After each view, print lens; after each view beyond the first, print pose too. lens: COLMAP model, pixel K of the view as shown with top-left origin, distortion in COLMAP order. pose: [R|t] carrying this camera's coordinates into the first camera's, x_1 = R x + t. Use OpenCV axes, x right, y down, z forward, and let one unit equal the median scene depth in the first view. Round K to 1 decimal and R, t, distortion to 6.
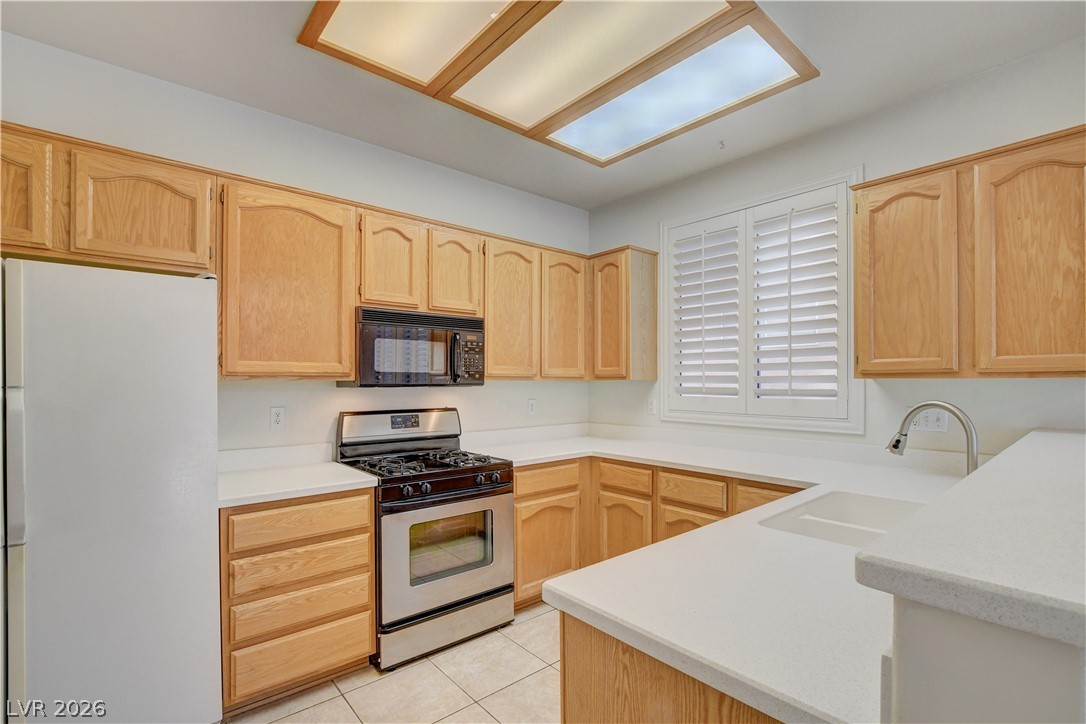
lens RADIAL K [[491.6, 0, 541.5], [0, 491.6, 373.2], [0, 0, 1]] dist [-0.019415, 0.000813]
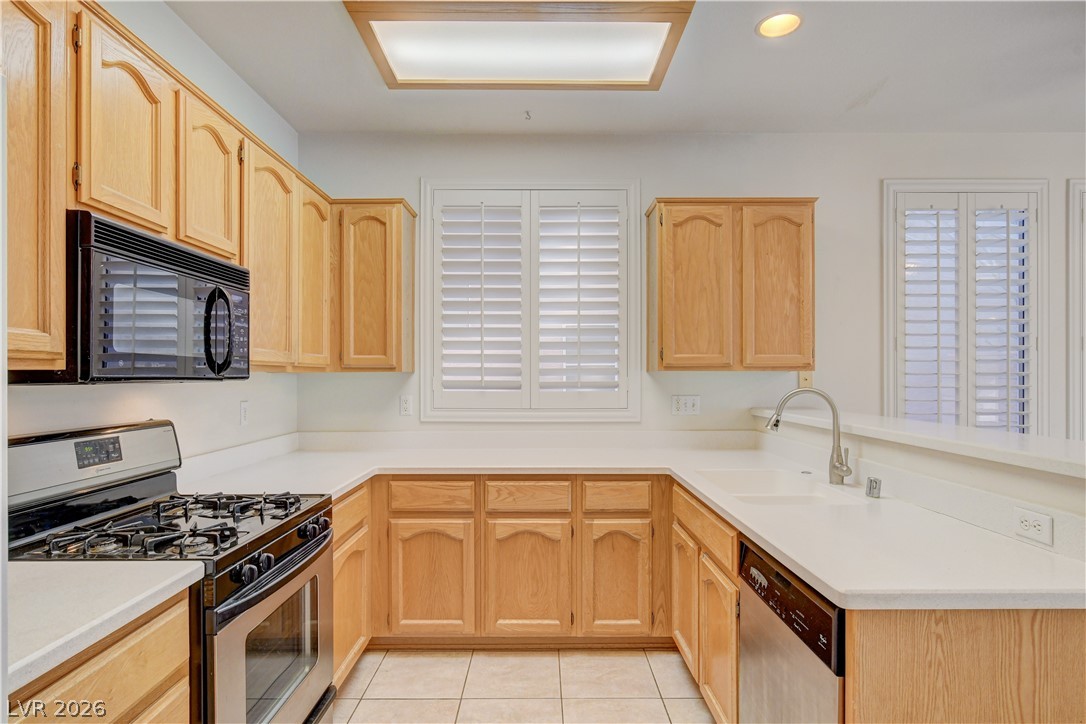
lens RADIAL K [[585.9, 0, 542.2], [0, 585.9, 365.7], [0, 0, 1]] dist [-0.002323, 0.000555]
pose [[0.652939, 0.012373, 0.757309, -0.462872], [-0.011793, 0.999911, -0.006169, 0.008245], [-0.757318, -0.004904, 0.653027, 0.275727]]
